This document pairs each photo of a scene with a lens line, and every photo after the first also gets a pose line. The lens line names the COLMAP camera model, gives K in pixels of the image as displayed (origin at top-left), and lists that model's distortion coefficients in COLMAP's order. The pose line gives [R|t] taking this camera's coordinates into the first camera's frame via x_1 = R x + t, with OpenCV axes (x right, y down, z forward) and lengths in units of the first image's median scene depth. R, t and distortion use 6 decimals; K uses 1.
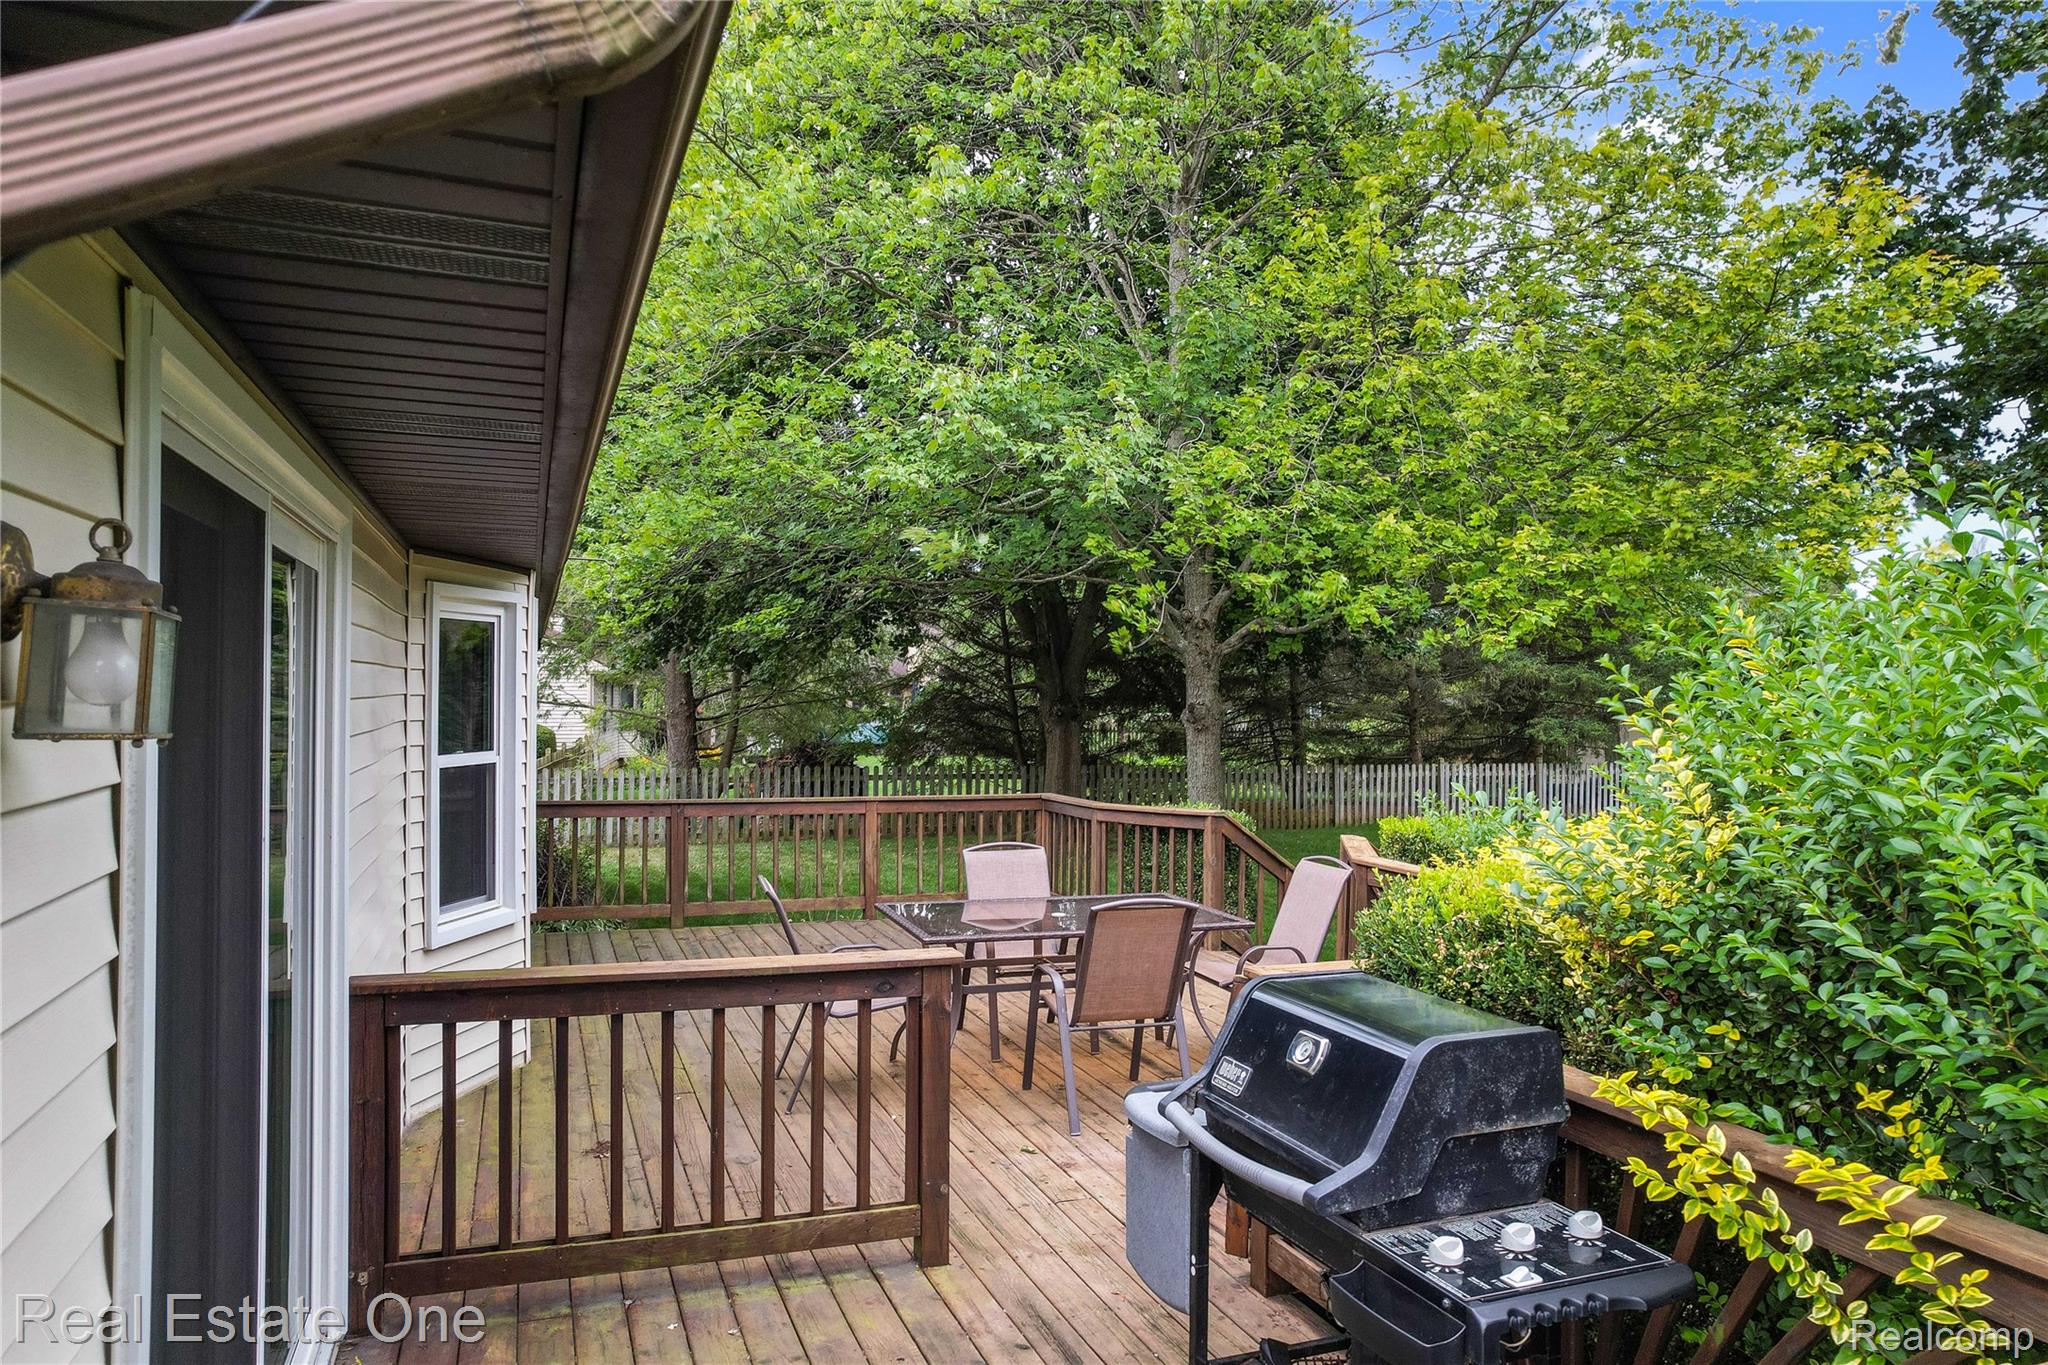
lens RADIAL K [[1352.4, 0, 1024.0], [0, 1352.4, 682.5], [0, 0, 1]] dist [-0.031703, 0.004260]
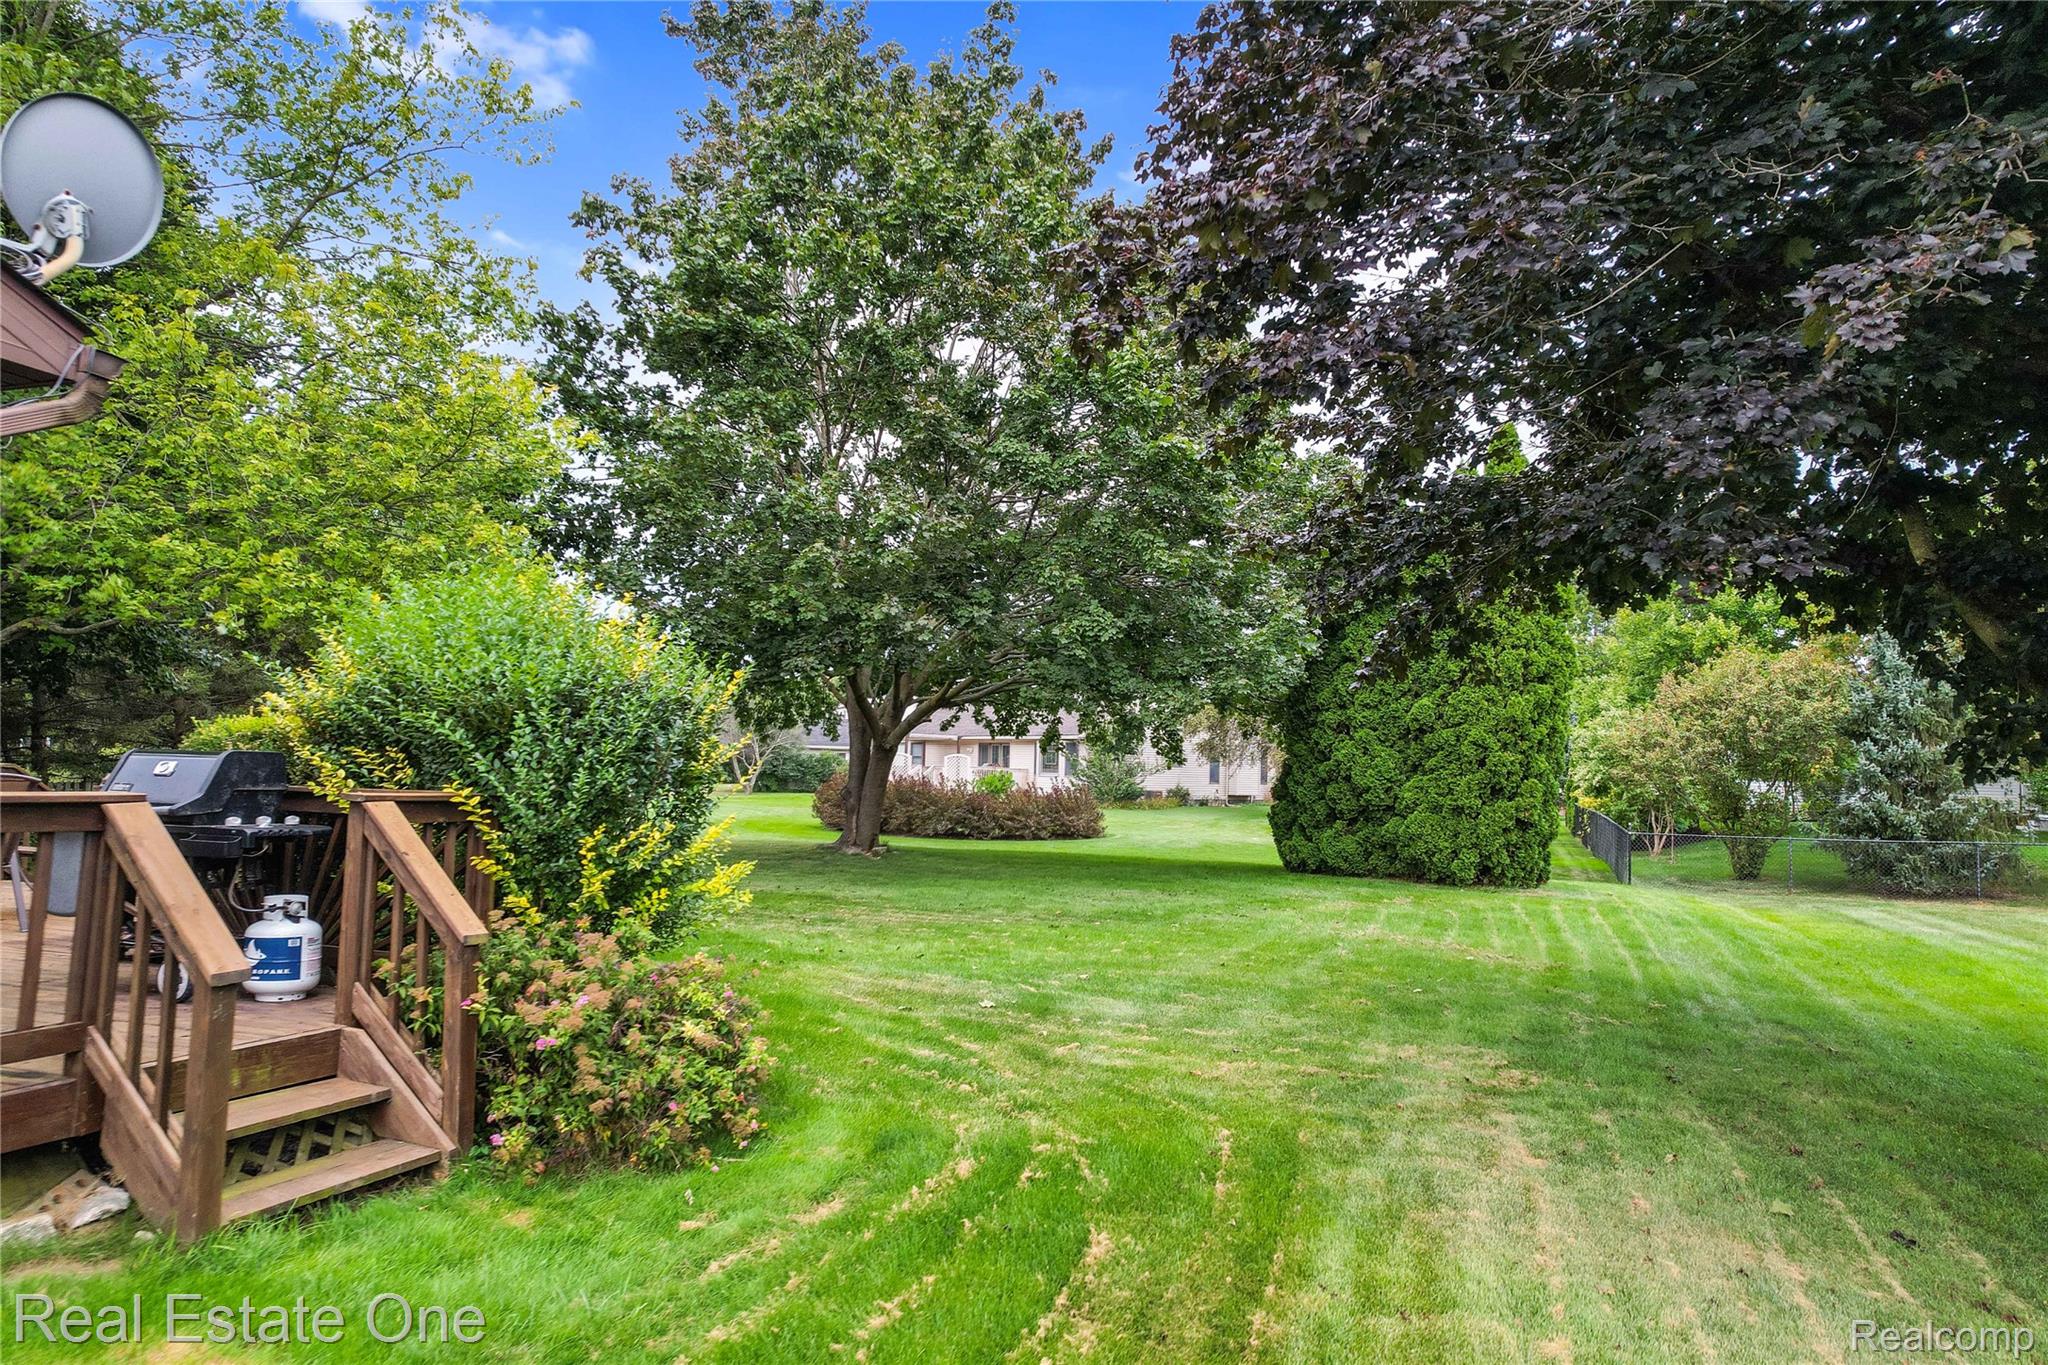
lens RADIAL K [[1352.4, 0, 1024.0], [0, 1352.4, 682.5], [0, 0, 1]] dist [-0.031703, 0.004260]
pose [[0.650679, 0.061094, 0.756891, -0.161850], [-0.032397, 0.998084, -0.052712, 0.056085], [-0.758662, 0.009778, 0.651411, -0.448168]]
